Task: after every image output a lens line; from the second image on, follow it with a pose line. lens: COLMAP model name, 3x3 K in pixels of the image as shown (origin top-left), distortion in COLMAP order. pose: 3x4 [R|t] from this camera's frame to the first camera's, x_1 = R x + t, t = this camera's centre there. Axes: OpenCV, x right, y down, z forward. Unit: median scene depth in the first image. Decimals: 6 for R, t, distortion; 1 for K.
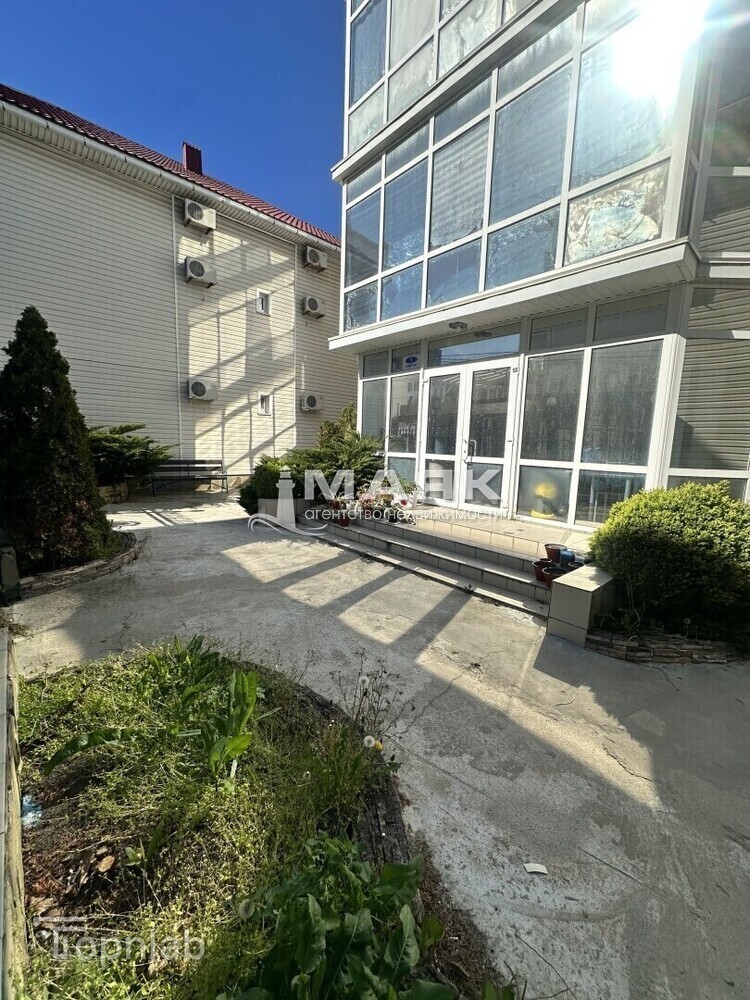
lens RADIAL K [[397.0, 0, 376.6], [0, 397.0, 499.4], [0, 0, 1]] dist [-0.008578, 0.001920]
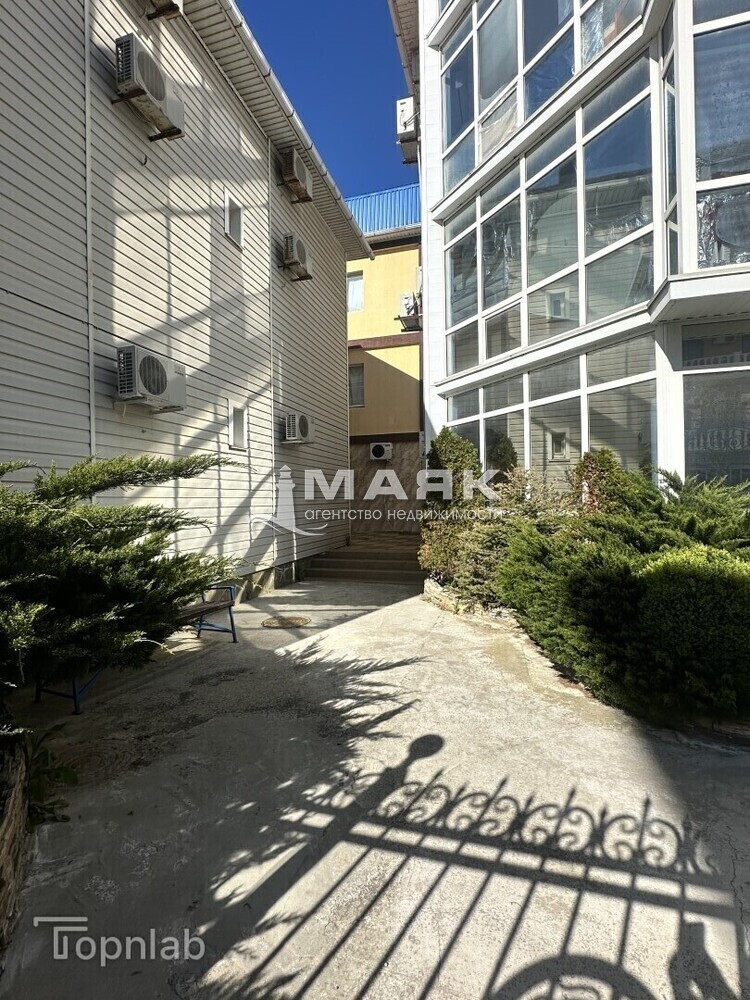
lens RADIAL K [[470.3, 0, 374.7], [0, 470.3, 497.5], [0, 0, 1]] dist [-0.000760, -0.001114]
pose [[0.849918, -0.044954, 0.524995, -0.881067], [0.116241, 0.987803, -0.103599, -0.163759], [-0.513934, 0.149077, 0.844777, 0.925541]]
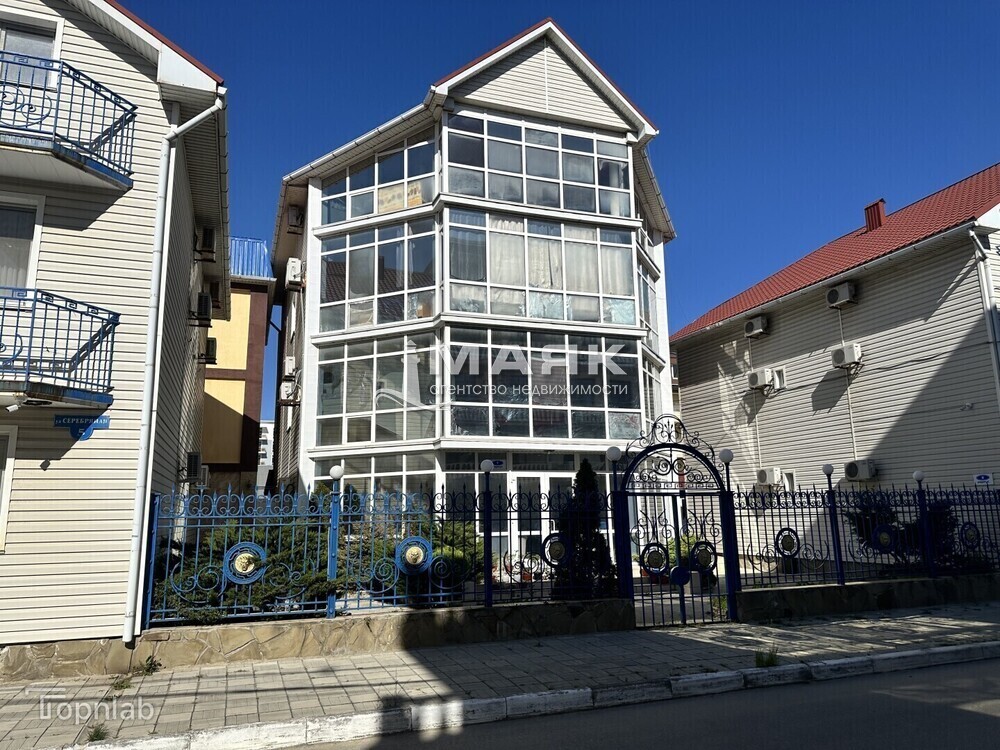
lens RADIAL K [[699.7, 0, 503.3], [0, 699.7, 380.3], [0, 0, 1]] dist [0.065867, -0.079470]
pose [[0.370561, 0.134336, 0.919042, -2.443457], [0.159760, 0.965519, -0.205546, -0.144239], [-0.914965, 0.222994, 0.336322, 0.115986]]
